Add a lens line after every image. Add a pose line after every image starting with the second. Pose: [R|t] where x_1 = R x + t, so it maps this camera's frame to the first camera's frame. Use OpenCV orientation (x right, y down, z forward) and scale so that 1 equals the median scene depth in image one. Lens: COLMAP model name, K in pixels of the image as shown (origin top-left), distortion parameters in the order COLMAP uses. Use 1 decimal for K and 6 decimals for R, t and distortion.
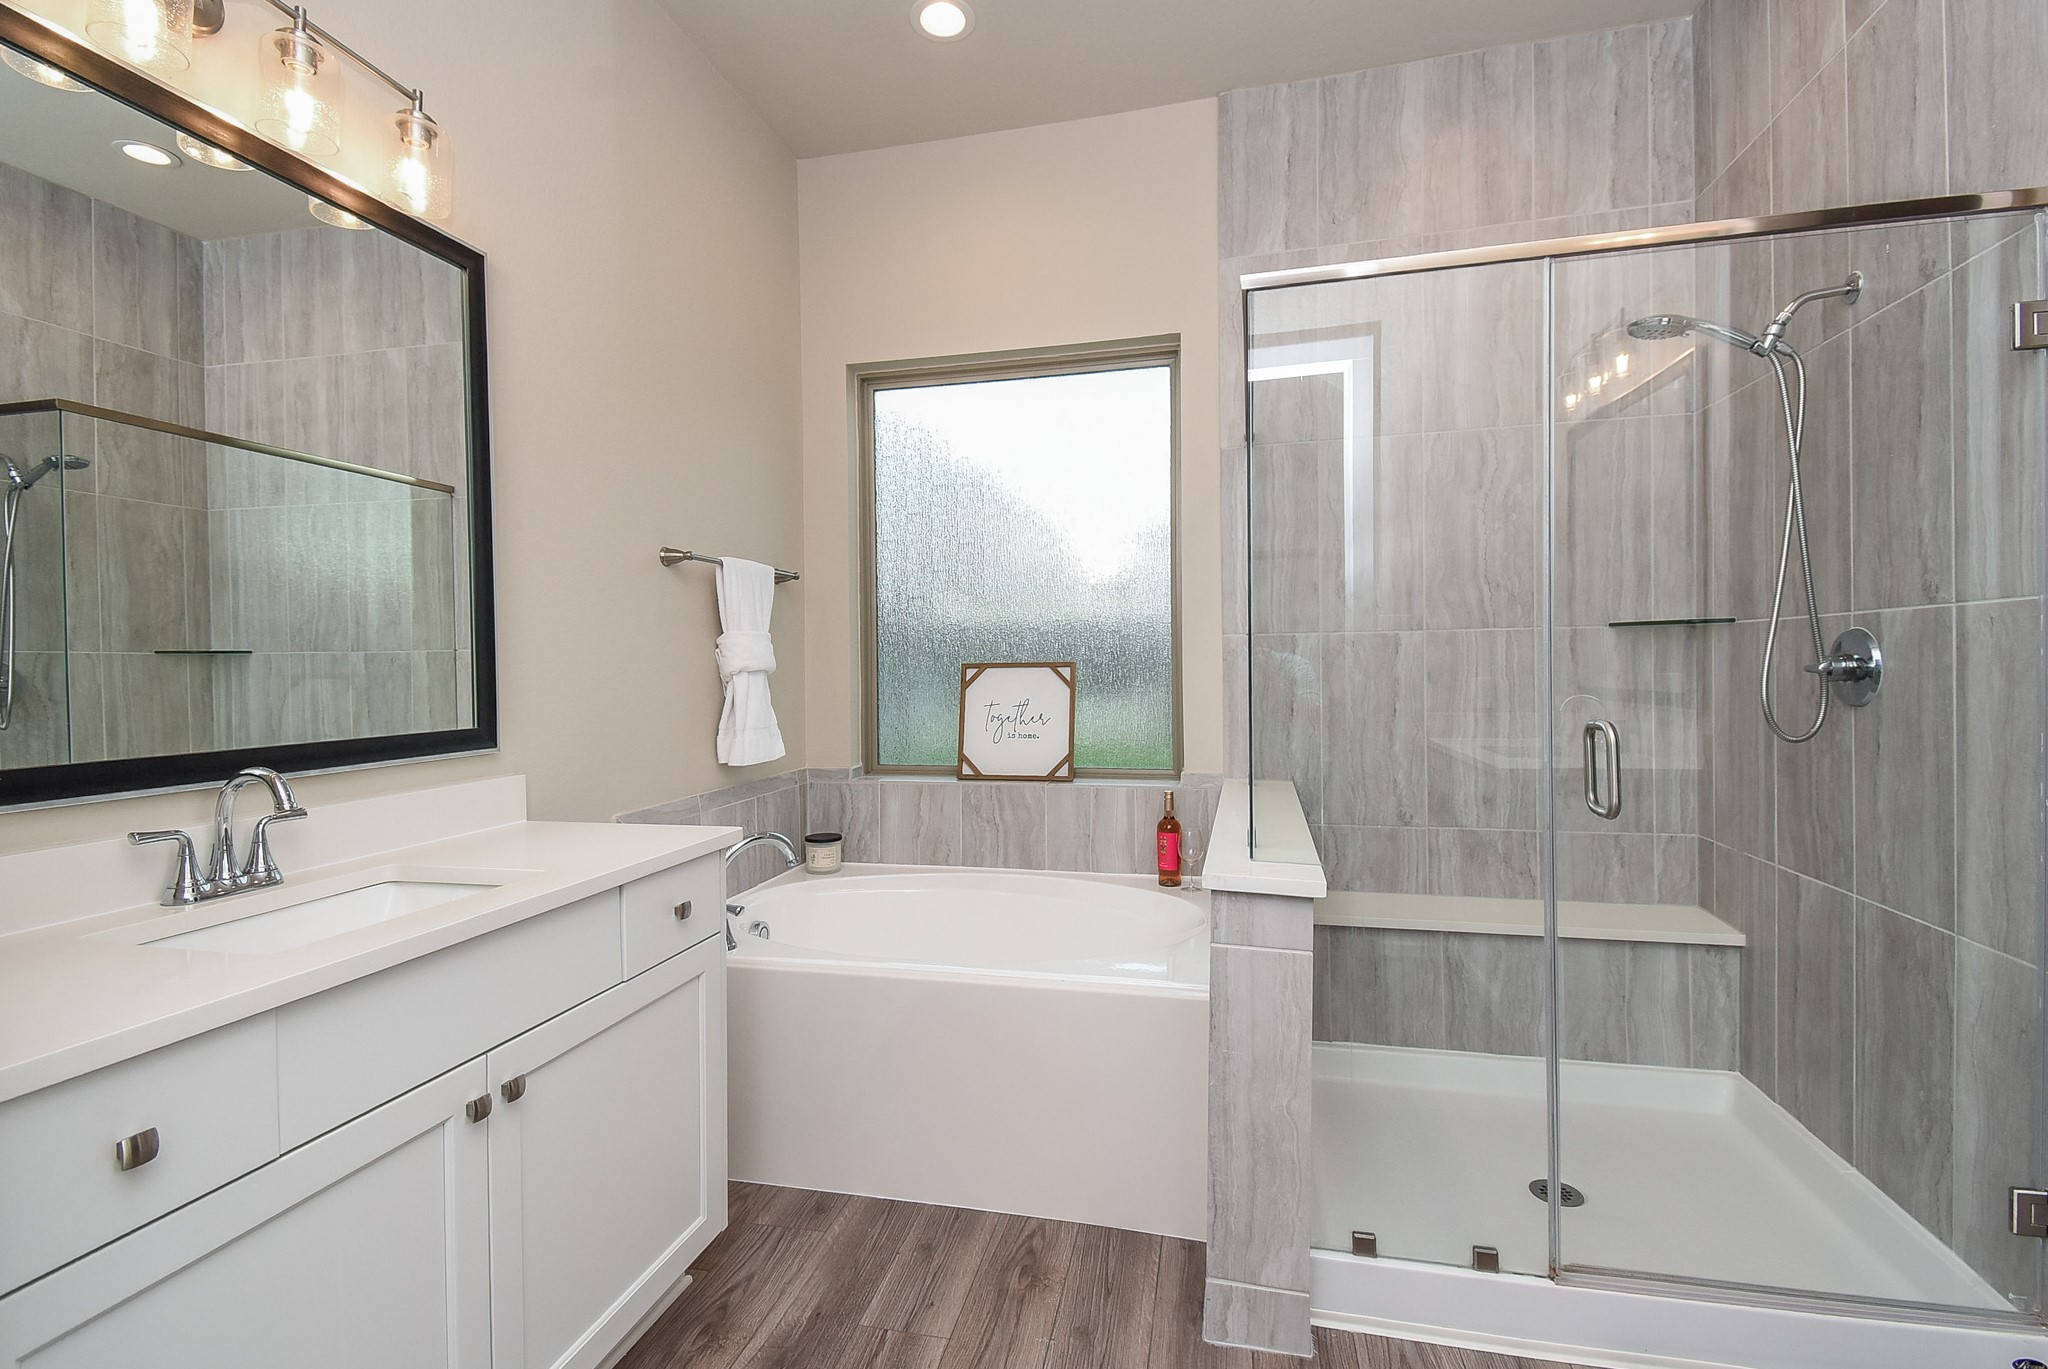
lens RADIAL K [[961.1, 0, 1008.4], [0, 961.1, 657.7], [0, 0, 1]] dist [0.036186, -0.027926]
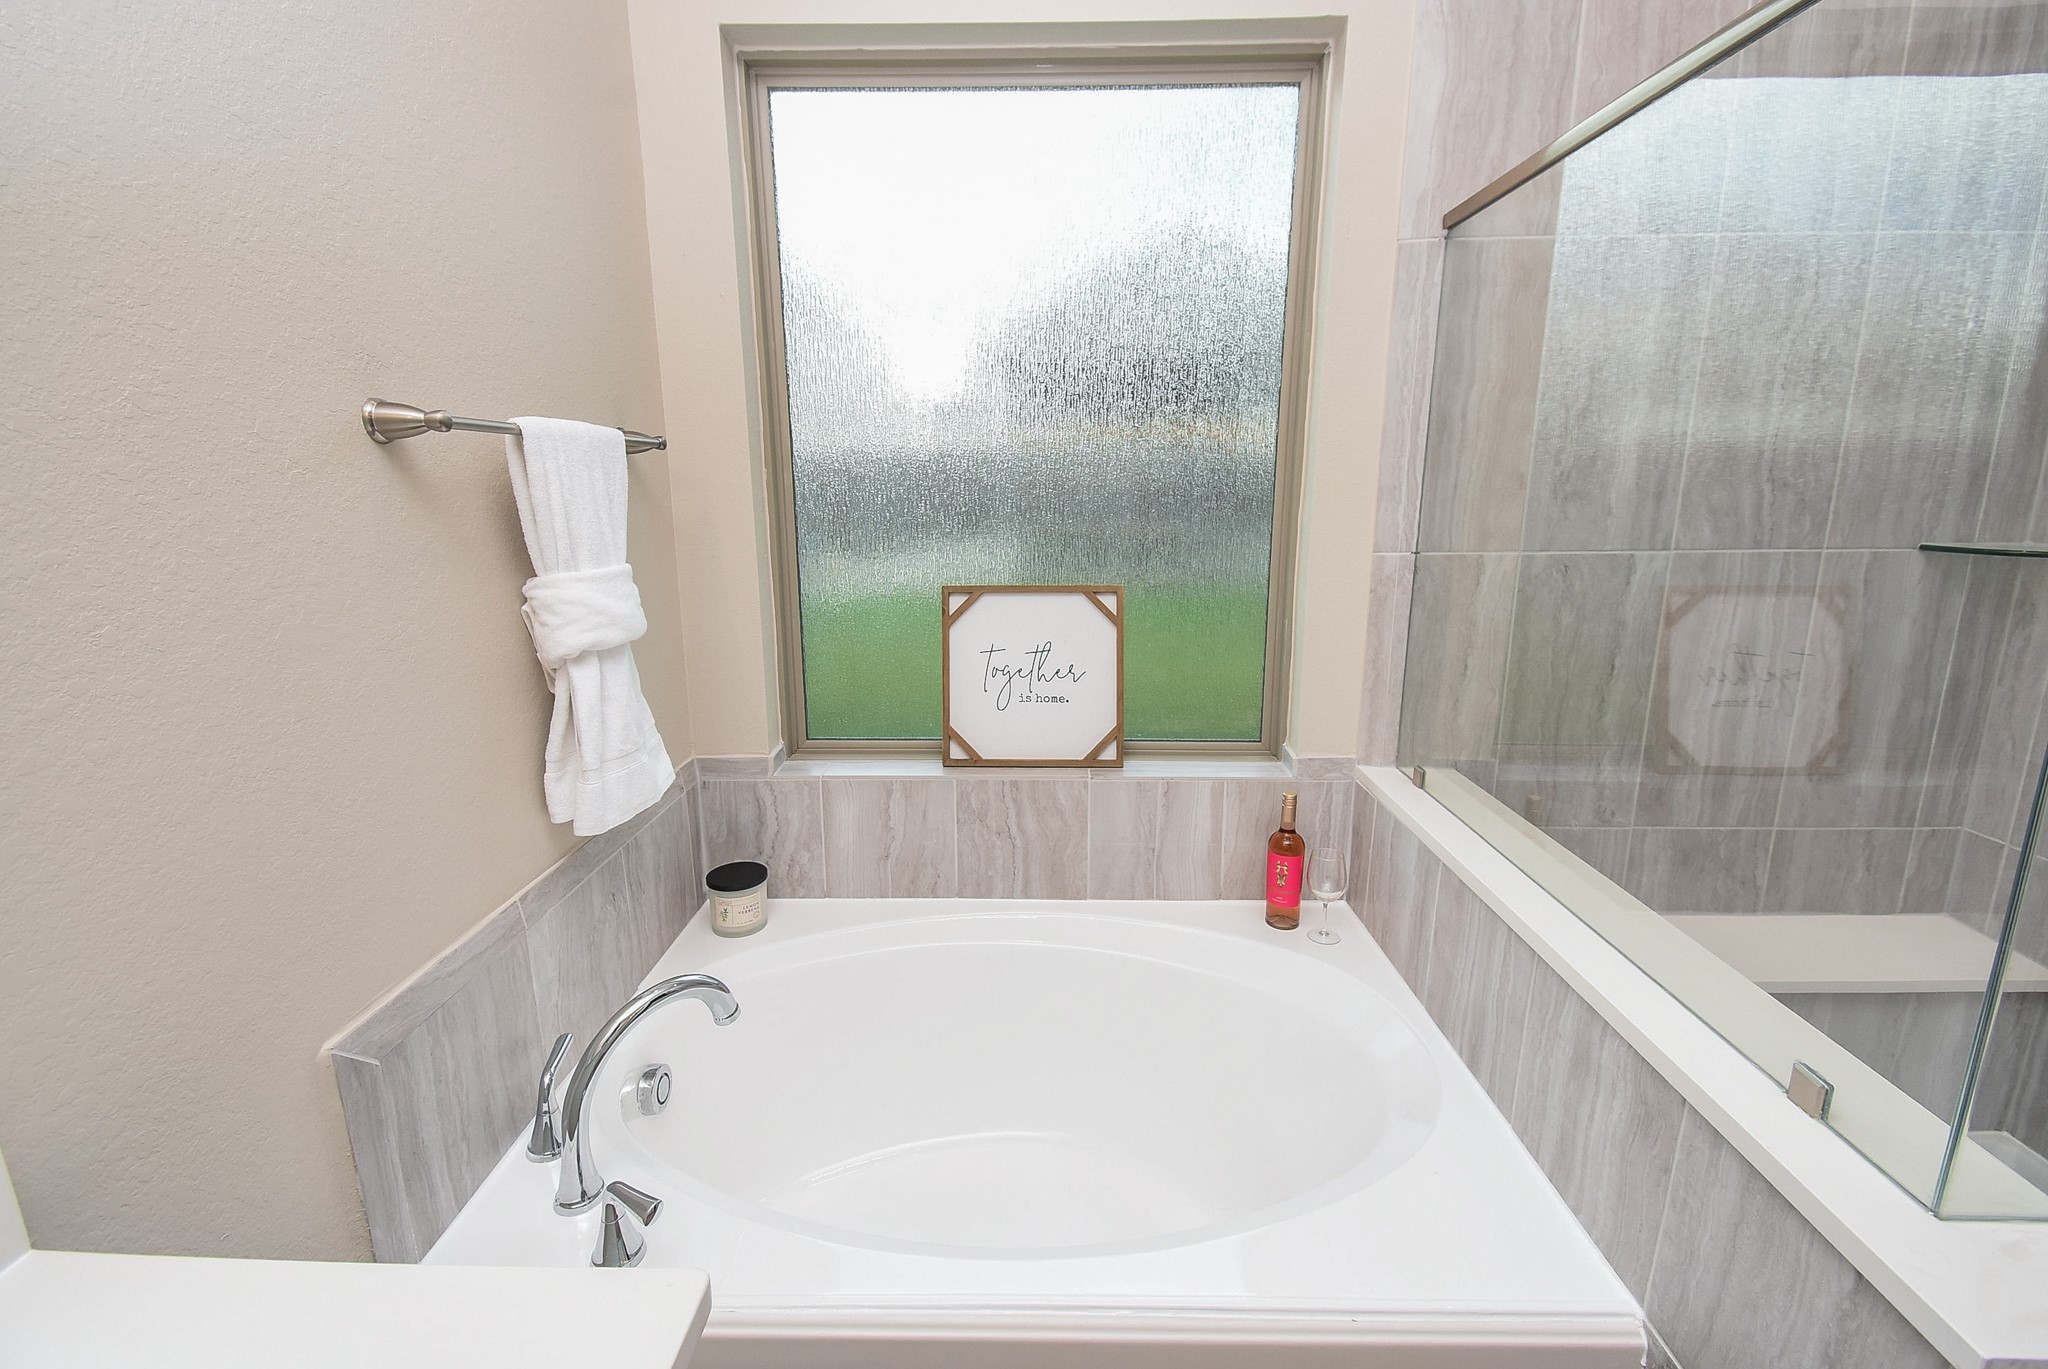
lens RADIAL K [[913.1, 0, 1024.0], [0, 913.1, 684.5], [0, 0, 1]] dist [0.029319, -0.022949]
pose [[0.974079, -0.041445, 0.222378, -0.153298], [-0.008561, 0.975614, 0.219327, -0.073101], [-0.226045, -0.215546, 0.949970, 0.467126]]
